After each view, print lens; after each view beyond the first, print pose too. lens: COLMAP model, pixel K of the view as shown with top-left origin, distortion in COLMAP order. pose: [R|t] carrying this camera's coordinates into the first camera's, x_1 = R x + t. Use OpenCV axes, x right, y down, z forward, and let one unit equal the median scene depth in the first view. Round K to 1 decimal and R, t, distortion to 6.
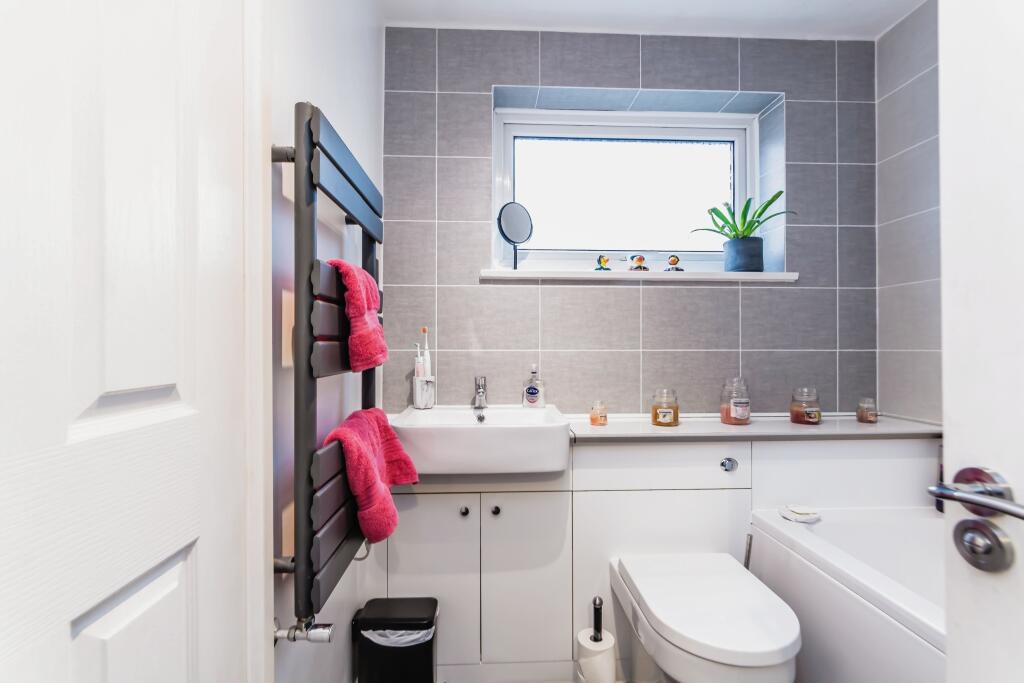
lens RADIAL K [[443.2, 0, 510.0], [0, 443.2, 342.5], [0, 0, 1]] dist [-0.000675, 0.001628]
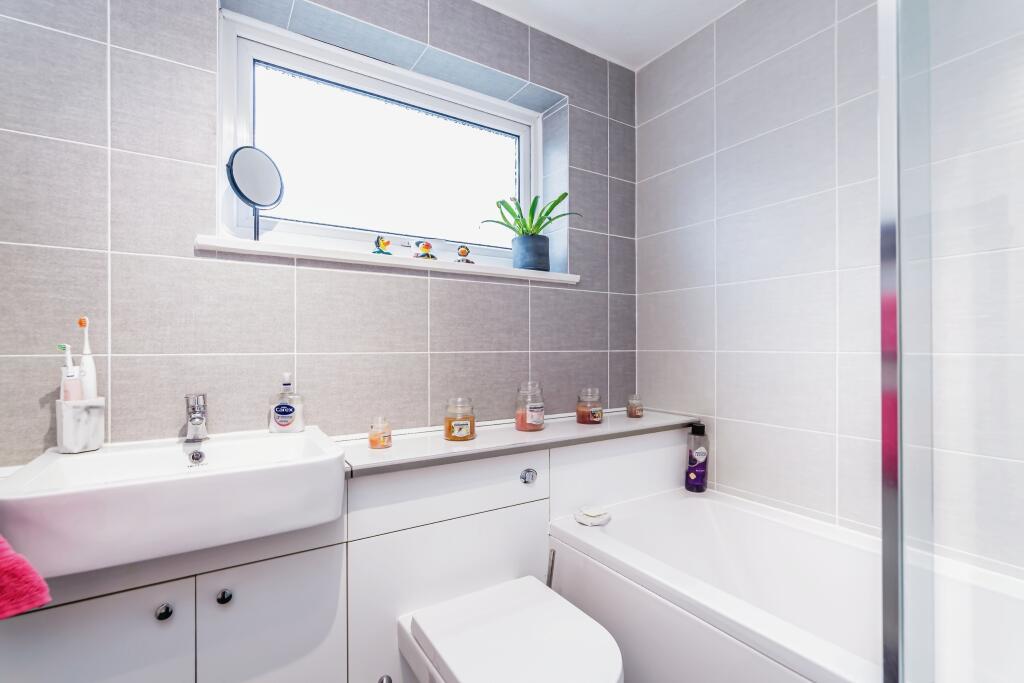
lens RADIAL K [[443.2, 0, 521.5], [0, 443.2, 345.3], [0, 0, 1]] dist [-0.000675, 0.001628]
pose [[0.847820, -0.000424, 0.530284, -0.005772], [-0.001735, 0.999992, 0.003574, 0.000418], [-0.530281, -0.003950, 0.847813, 0.191357]]
